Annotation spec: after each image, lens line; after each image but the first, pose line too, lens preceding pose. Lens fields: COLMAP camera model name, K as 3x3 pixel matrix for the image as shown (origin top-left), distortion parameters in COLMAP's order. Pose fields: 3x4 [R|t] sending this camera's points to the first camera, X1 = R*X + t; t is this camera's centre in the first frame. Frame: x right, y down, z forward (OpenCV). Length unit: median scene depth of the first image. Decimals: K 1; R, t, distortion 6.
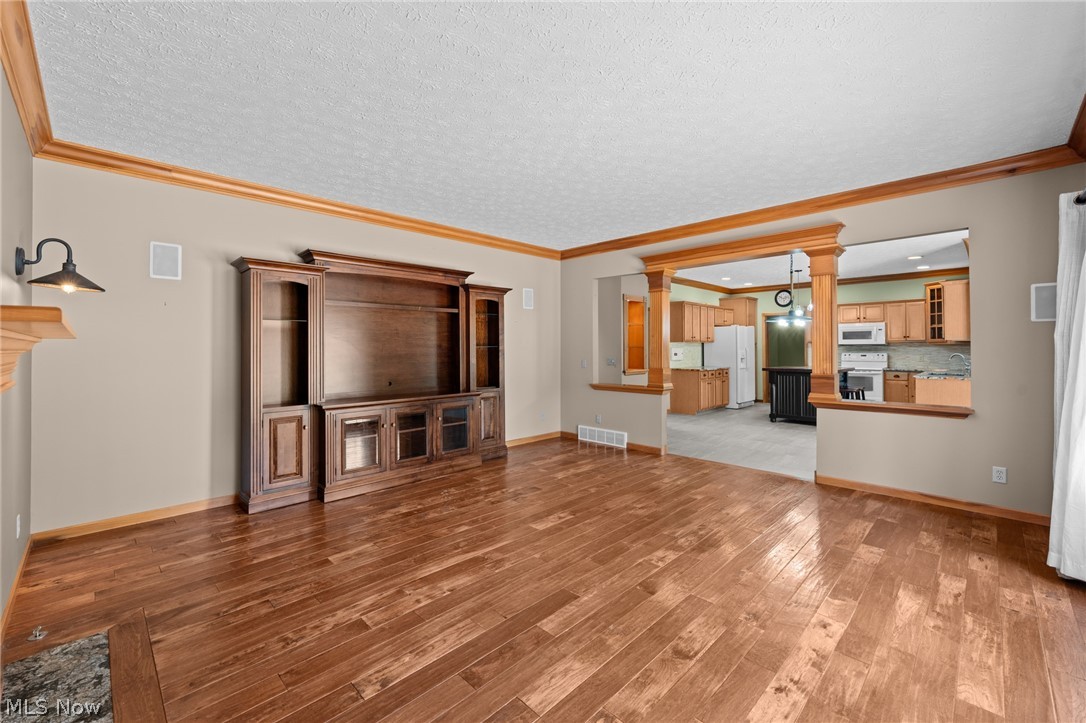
lens RADIAL K [[447.8, 0, 543.1], [0, 447.8, 345.3], [0, 0, 1]] dist [0.000762, 0.000215]
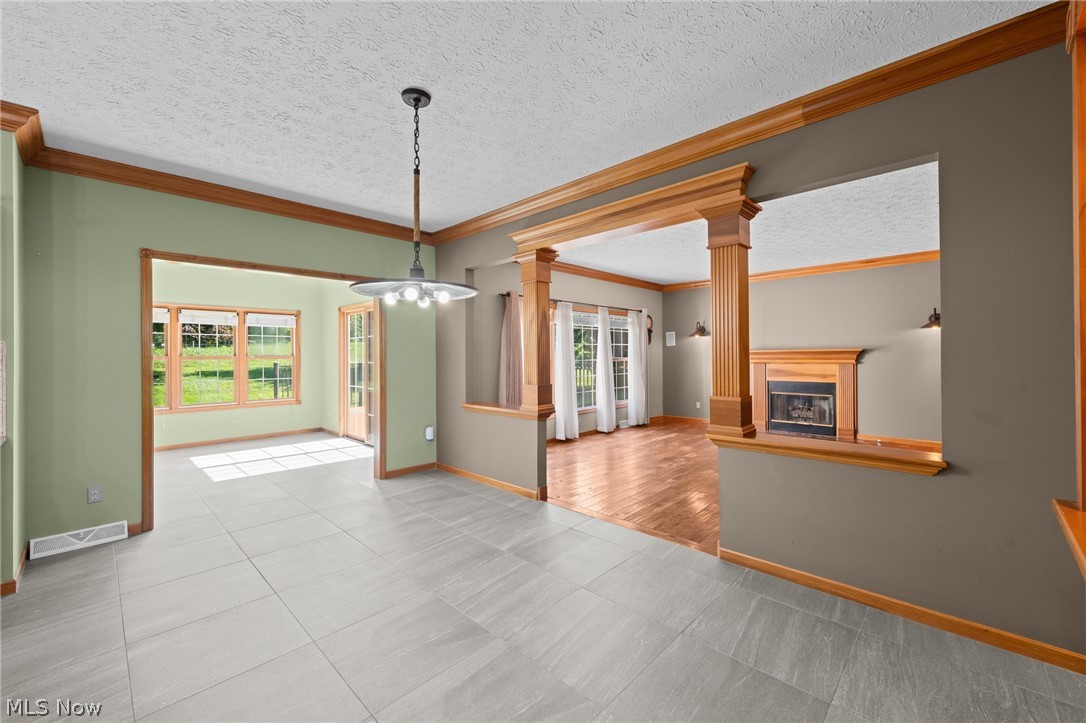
lens RADIAL K [[438.3, 0, 548.7], [0, 438.3, 352.7], [0, 0, 1]] dist [-0.000866, 0.000038]
pose [[-0.999689, 0.010909, -0.022437, 0.328292], [0.011136, 0.999888, -0.010040, 0.003702], [0.022325, -0.010286, -0.999698, 1.022638]]
